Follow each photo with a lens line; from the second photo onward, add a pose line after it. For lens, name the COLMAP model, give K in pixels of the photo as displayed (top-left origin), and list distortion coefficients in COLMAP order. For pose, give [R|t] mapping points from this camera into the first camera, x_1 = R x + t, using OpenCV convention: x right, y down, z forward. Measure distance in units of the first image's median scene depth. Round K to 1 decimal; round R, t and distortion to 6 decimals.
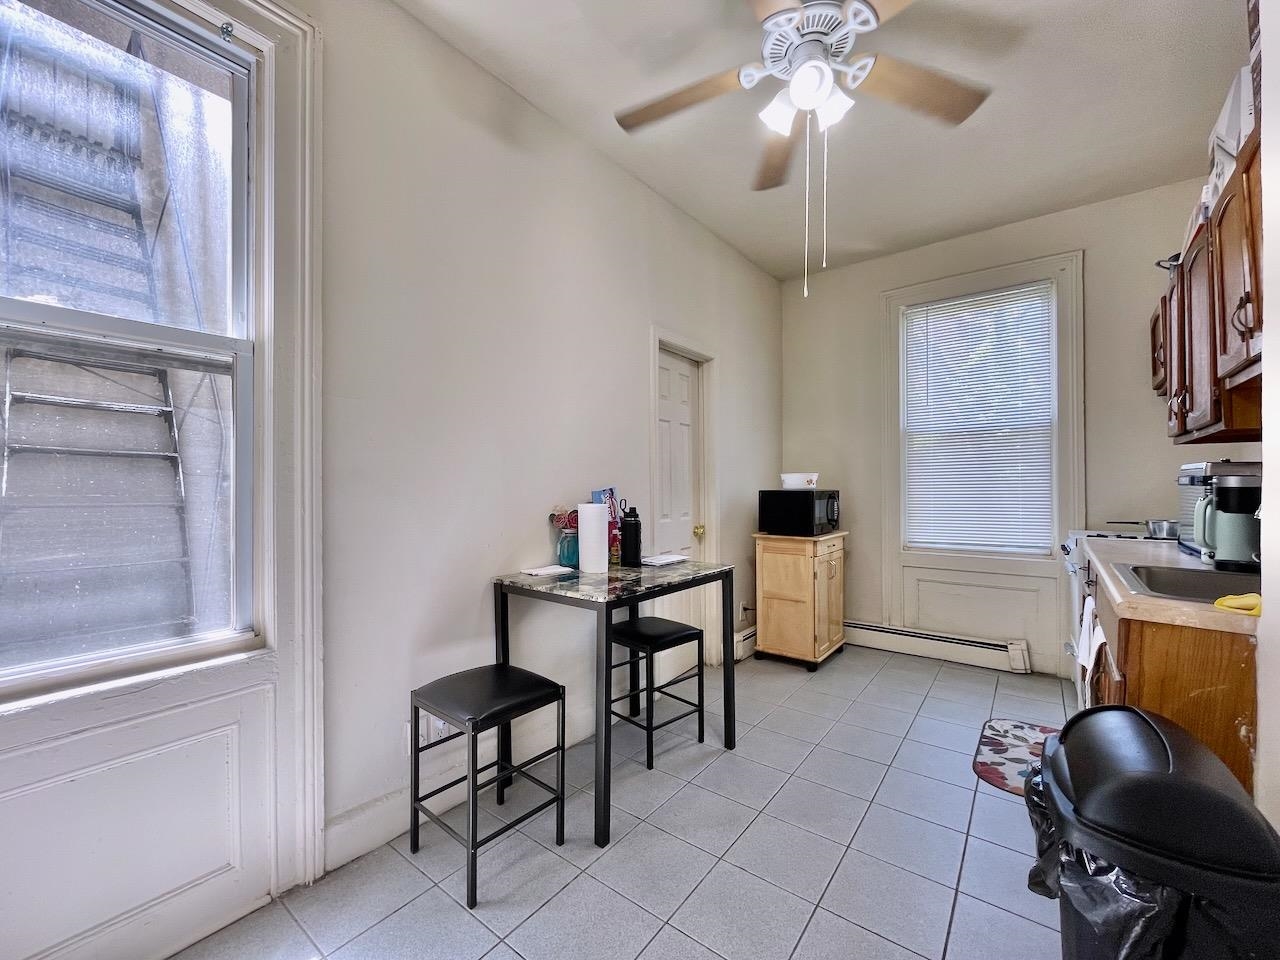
lens RADIAL K [[523.3, 0, 640.6], [0, 523.3, 476.9], [0, 0, 1]] dist [0.000554, 0.000232]
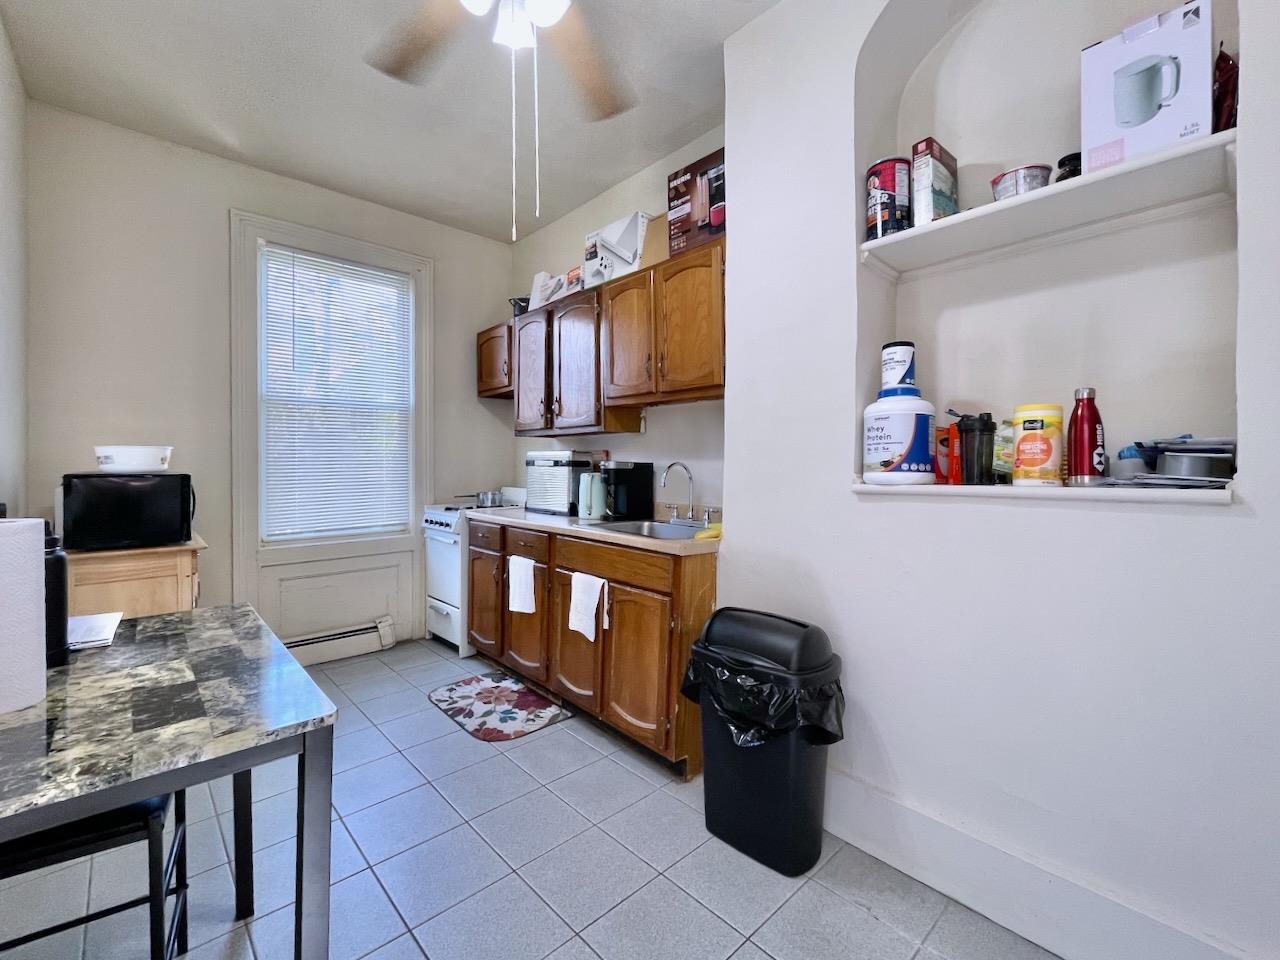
lens RADIAL K [[550.1, 0, 637.6], [0, 550.1, 460.8], [0, 0, 1]] dist [-0.000607, 0.000163]
pose [[0.160701, 0.008432, 0.986967, -0.288875], [-0.019039, 0.999804, -0.005442, 0.003748], [-0.986820, -0.017917, 0.160830, 0.378491]]
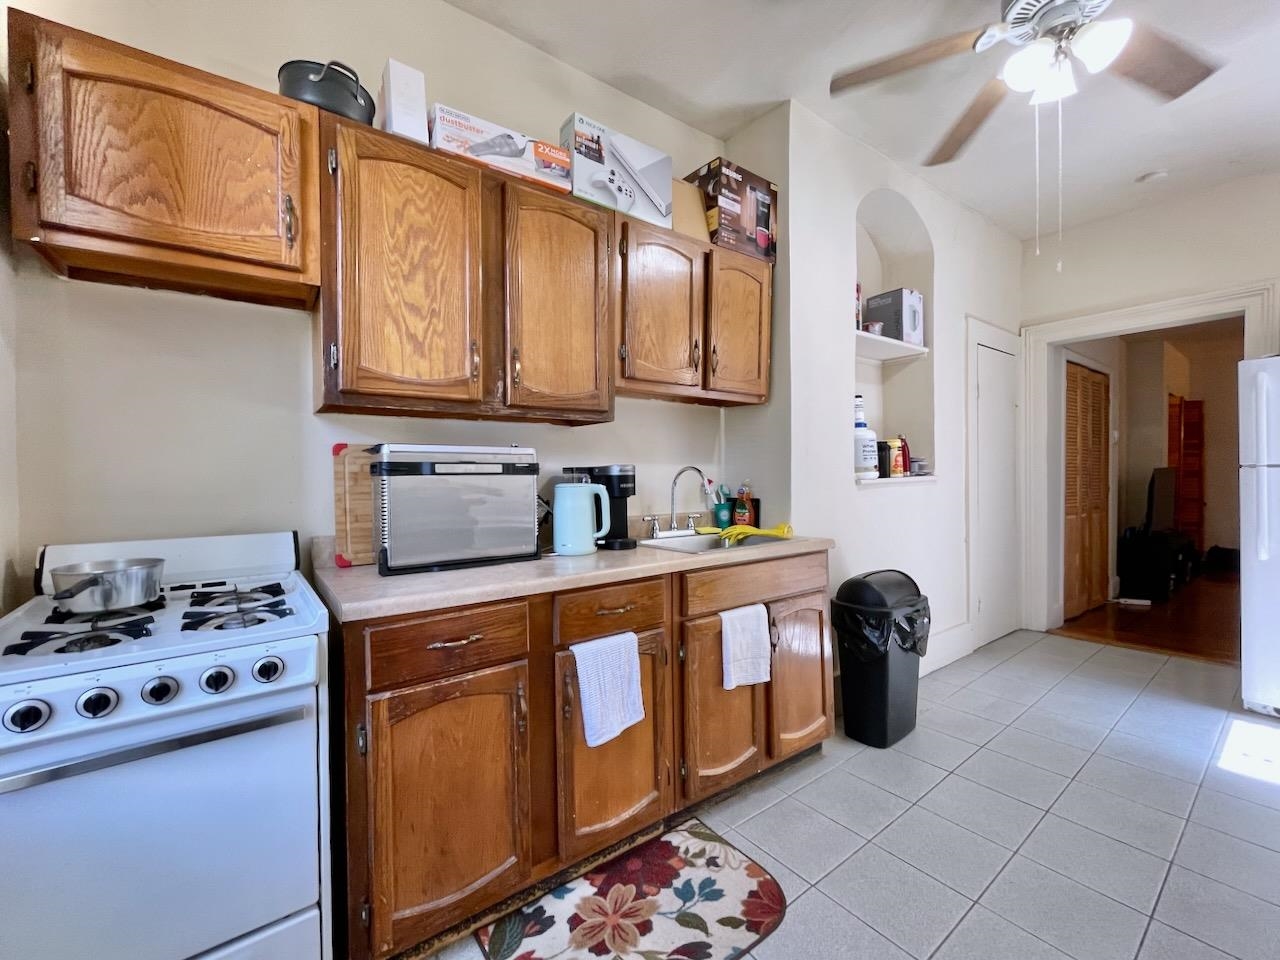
lens RADIAL K [[523.3, 0, 640.6], [0, 523.3, 476.9], [0, 0, 1]] dist [0.000554, 0.000232]
pose [[-0.964806, 0.013925, 0.262592, 0.455271], [0.010952, 0.999858, -0.012783, 0.023218], [-0.262733, -0.009458, -0.964822, 1.202568]]
